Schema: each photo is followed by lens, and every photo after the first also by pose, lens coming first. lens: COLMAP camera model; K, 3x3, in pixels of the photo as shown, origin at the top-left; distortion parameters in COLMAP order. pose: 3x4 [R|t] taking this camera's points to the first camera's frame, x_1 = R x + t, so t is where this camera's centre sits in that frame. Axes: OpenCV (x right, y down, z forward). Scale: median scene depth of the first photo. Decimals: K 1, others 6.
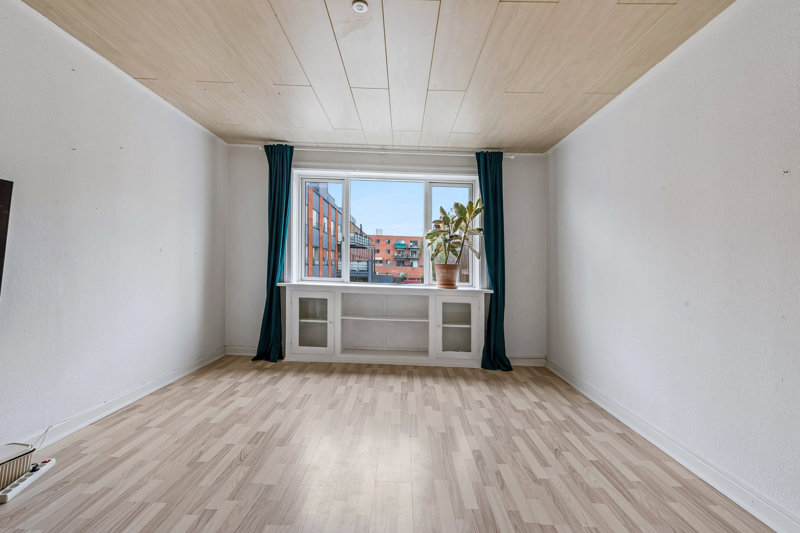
lens RADIAL K [[348.4, 0, 400.0], [0, 348.4, 266.5], [0, 0, 1]] dist [-0.000130, -0.000027]
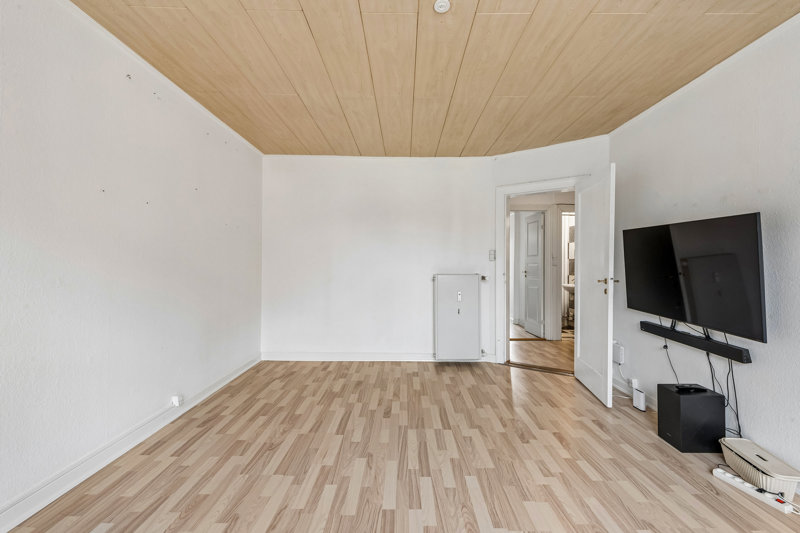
lens RADIAL K [[348.4, 0, 400.0], [0, 348.4, 266.5], [0, 0, 1]] dist [-0.000130, -0.000027]
pose [[-0.999258, -0.037828, 0.007200, 0.003111], [-0.037791, 0.999272, 0.005248, -0.027400], [-0.007394, 0.004972, -0.999960, 2.062389]]
